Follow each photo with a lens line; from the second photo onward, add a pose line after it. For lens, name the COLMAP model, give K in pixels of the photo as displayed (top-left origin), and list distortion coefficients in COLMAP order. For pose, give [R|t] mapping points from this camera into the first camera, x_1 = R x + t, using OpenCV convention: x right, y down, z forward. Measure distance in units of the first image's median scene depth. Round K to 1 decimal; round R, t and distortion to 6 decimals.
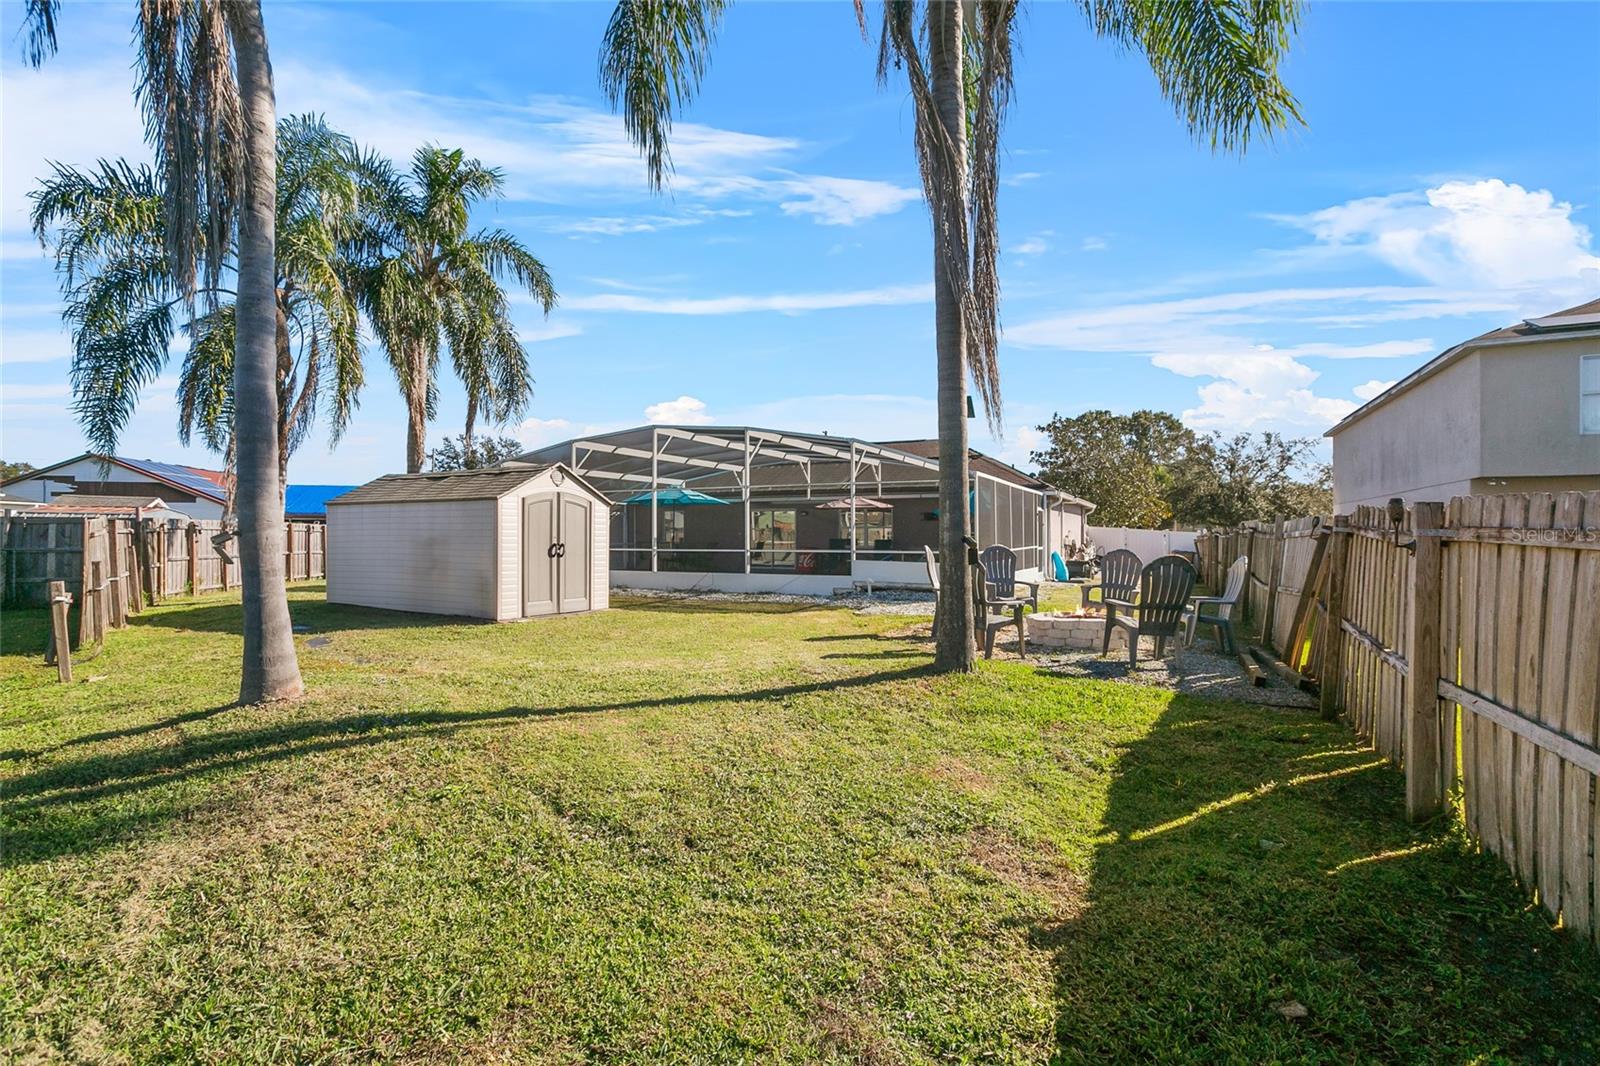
lens RADIAL K [[777.7, 0, 781.6], [0, 777.7, 512.8], [0, 0, 1]] dist [-0.010123, 0.010291]
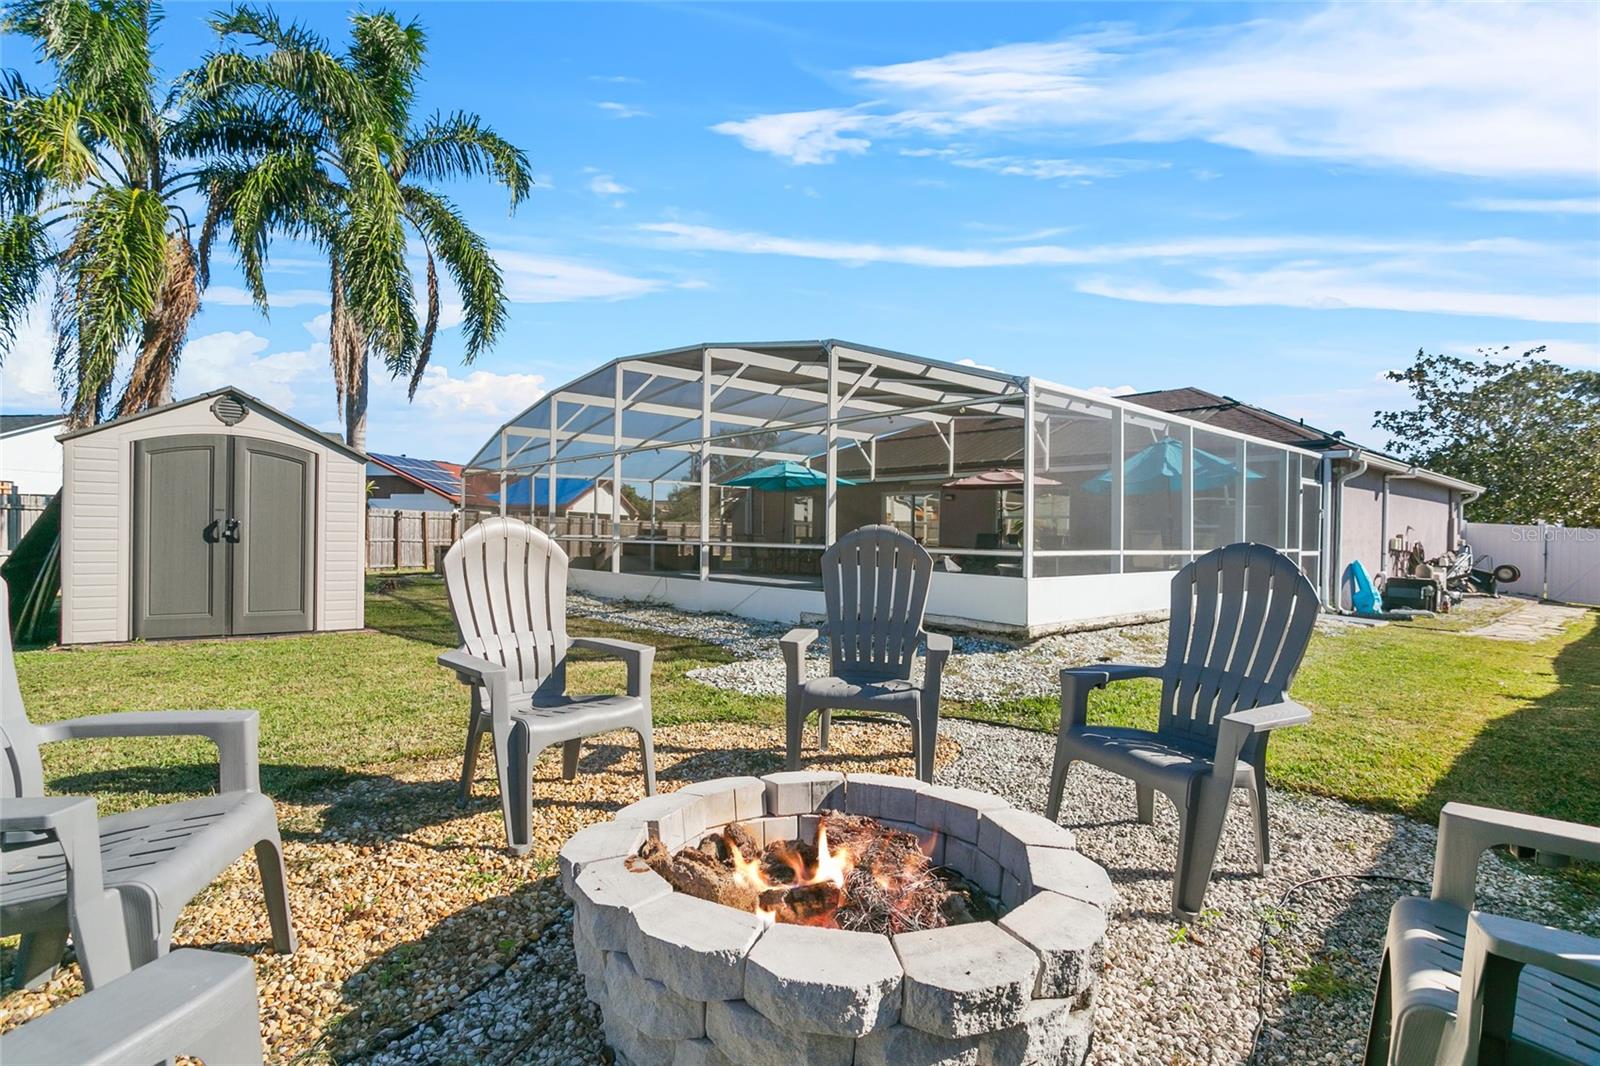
lens RADIAL K [[777.7, 0, 795.5], [0, 777.7, 554.2], [0, 0, 1]] dist [-0.010123, 0.010291]
pose [[0.928293, 0.023179, -0.371127, 0.197626], [-0.003654, 0.998576, 0.053229, 0.018066], [0.371832, -0.048056, 0.927055, 0.347209]]
